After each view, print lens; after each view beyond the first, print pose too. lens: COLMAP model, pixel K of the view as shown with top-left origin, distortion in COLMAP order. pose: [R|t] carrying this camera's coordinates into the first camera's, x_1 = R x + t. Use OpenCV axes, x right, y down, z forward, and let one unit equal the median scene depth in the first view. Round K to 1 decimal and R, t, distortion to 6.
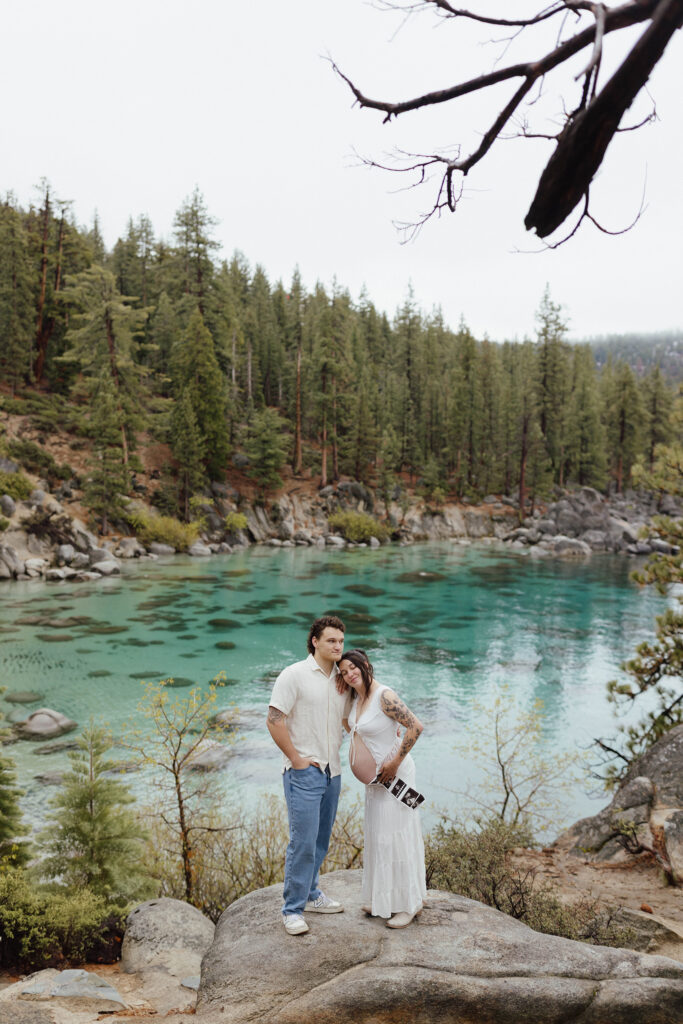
lens RADIAL K [[922.6, 0, 348.7], [0, 922.6, 542.4], [0, 0, 1]] dist [0.028589, -0.027853]
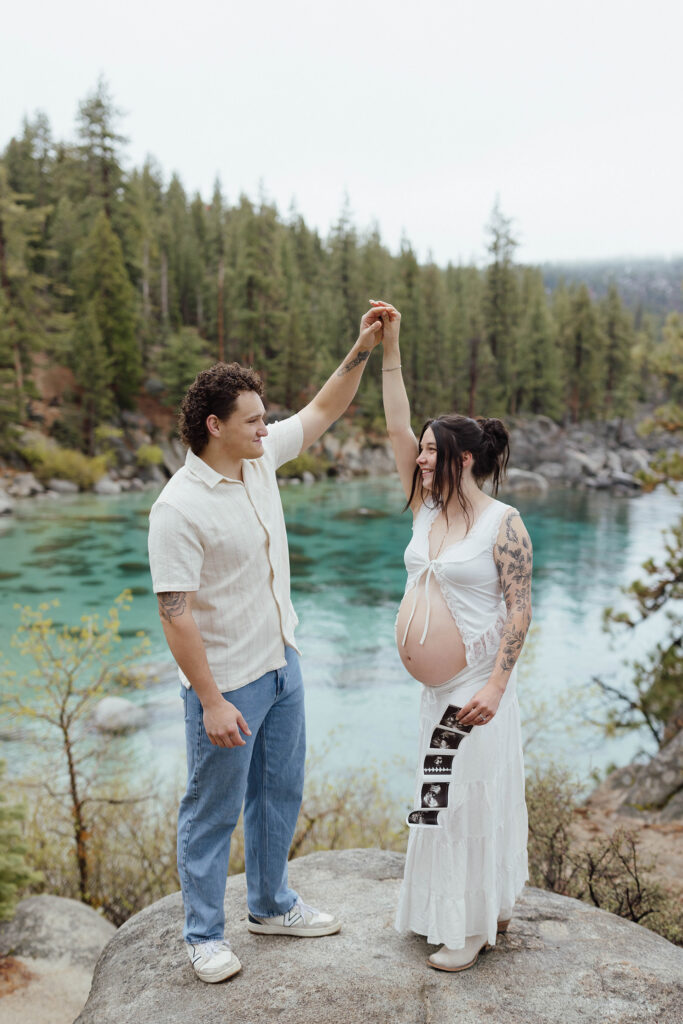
lens RADIAL K [[1019.8, 0, 374.4], [0, 1019.8, 489.5], [0, 0, 1]] dist [0.004245, 0.000000]
pose [[0.995500, -0.006493, 0.094539, -0.001490], [0.006009, 0.999967, 0.005406, 0.005523], [-0.094571, -0.004813, 0.995506, 0.016148]]
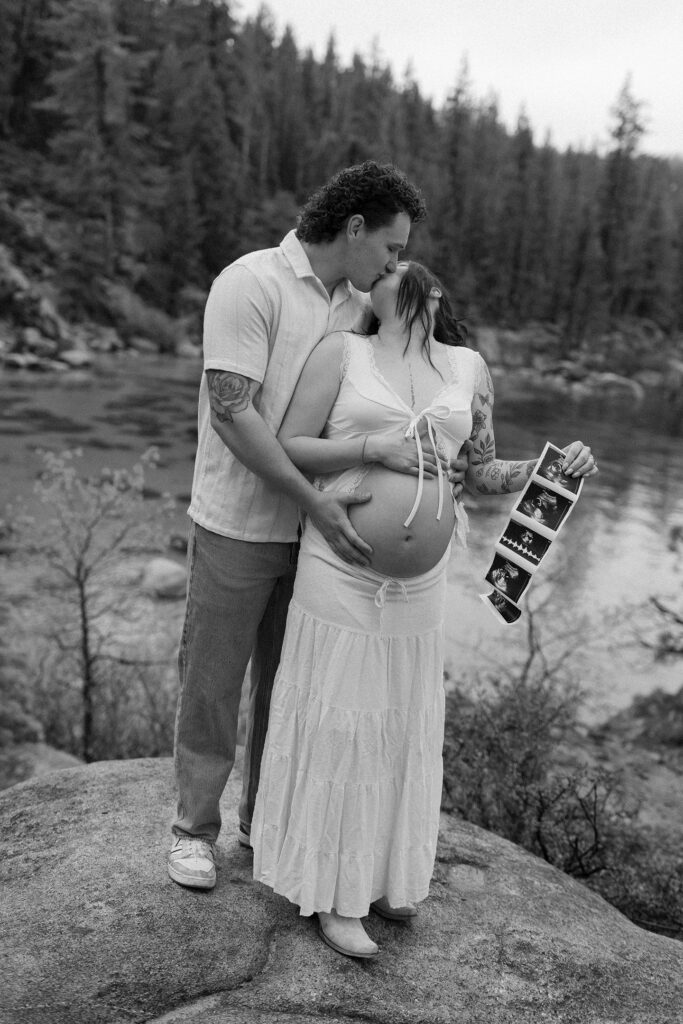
lens RADIAL K [[1050.2, 0, 355.7], [0, 1050.2, 477.9], [0, 0, 1]] dist [-0.000674, 0.000000]
pose [[0.995588, 0.093799, 0.002459, 0.001808], [-0.093532, 0.989977, 0.105817, 0.006353], [0.007491, -0.105580, 0.994383, 0.019902]]
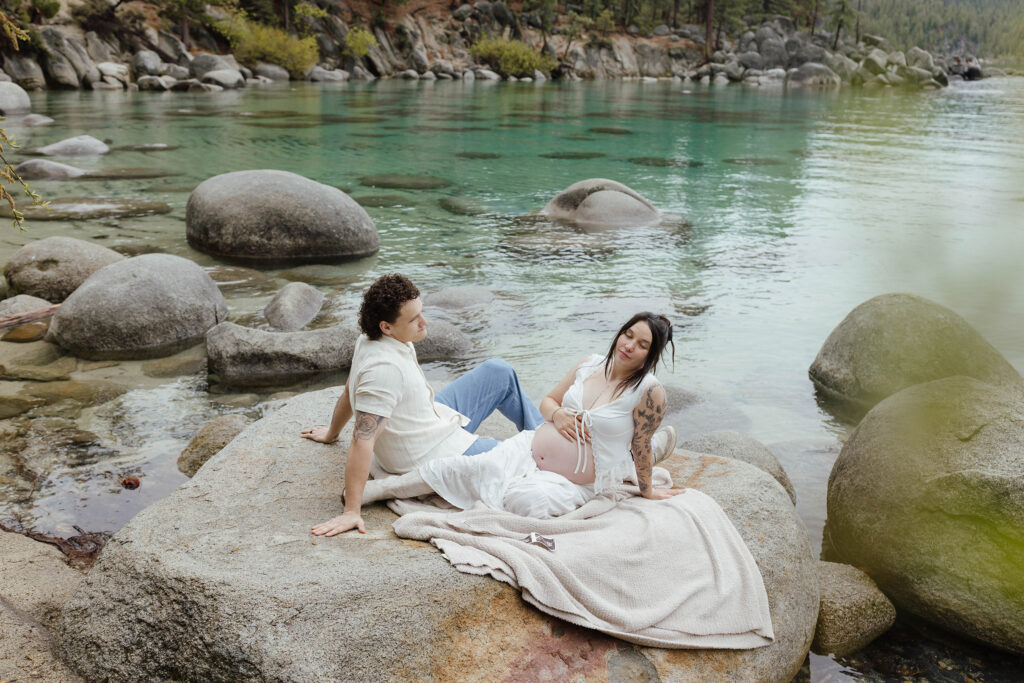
lens RADIAL K [[922.6, 0, 521.2], [0, 922.6, 321.5], [0, 0, 1]] dist [0.028589, -0.027853]
pose [[0.981540, -0.033921, 0.188227, -0.137555], [-0.003260, 0.981037, 0.193793, 0.050186], [-0.191232, -0.190829, 0.962816, 0.215362]]
